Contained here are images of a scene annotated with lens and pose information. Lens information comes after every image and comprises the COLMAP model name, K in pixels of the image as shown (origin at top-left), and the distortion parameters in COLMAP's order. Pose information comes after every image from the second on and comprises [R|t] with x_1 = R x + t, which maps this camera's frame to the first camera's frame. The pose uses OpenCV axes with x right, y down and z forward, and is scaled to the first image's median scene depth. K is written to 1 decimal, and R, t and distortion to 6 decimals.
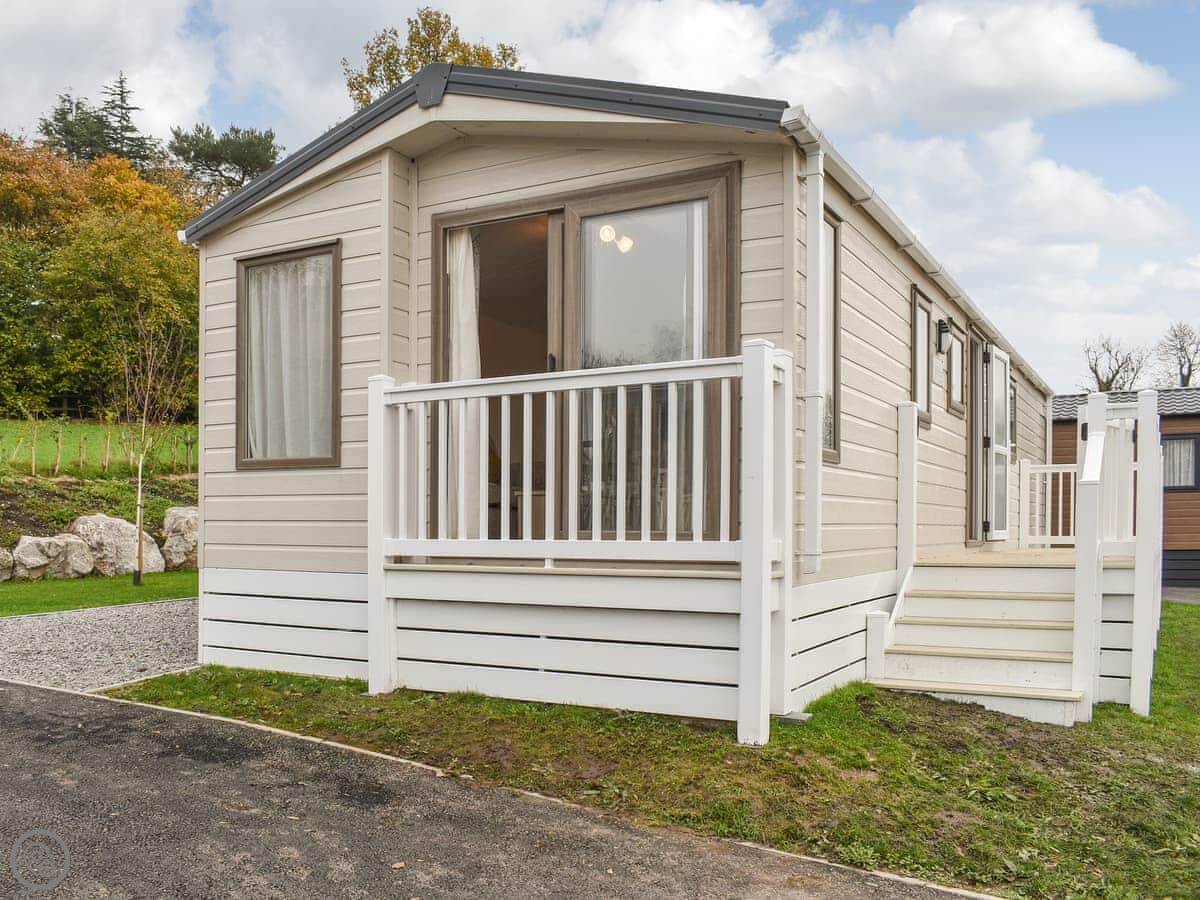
lens RADIAL K [[1059.9, 0, 600.0], [0, 1059.9, 450.0], [0, 0, 1]] dist [-0.081324, 0.000904]
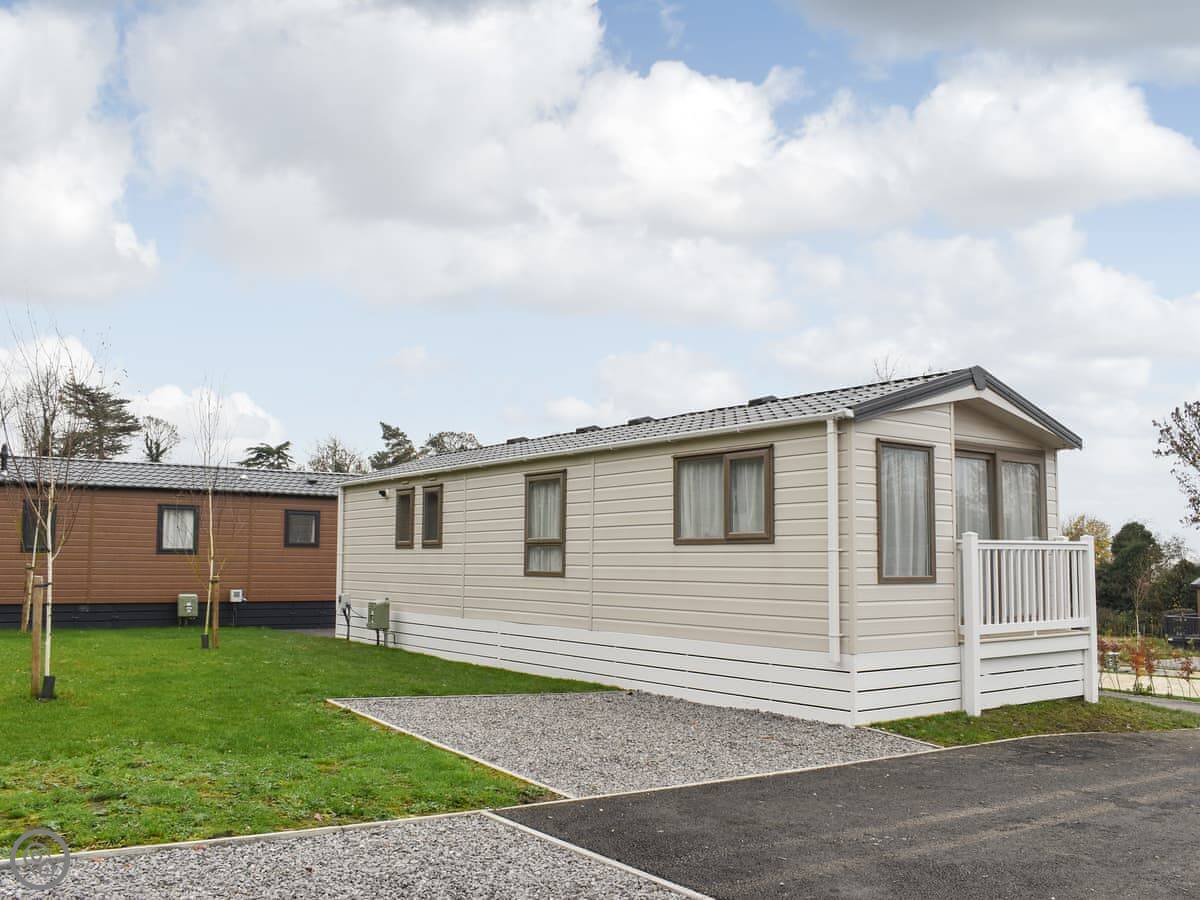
lens RADIAL K [[1059.9, 0, 600.0], [0, 1059.9, 450.0], [0, 0, 1]] dist [-0.081324, 0.000904]
pose [[0.409478, 0.134846, 0.902299, -2.059226], [-0.037270, 0.990663, -0.131138, 0.046050], [-0.911558, 0.020069, 0.410681, 0.840571]]
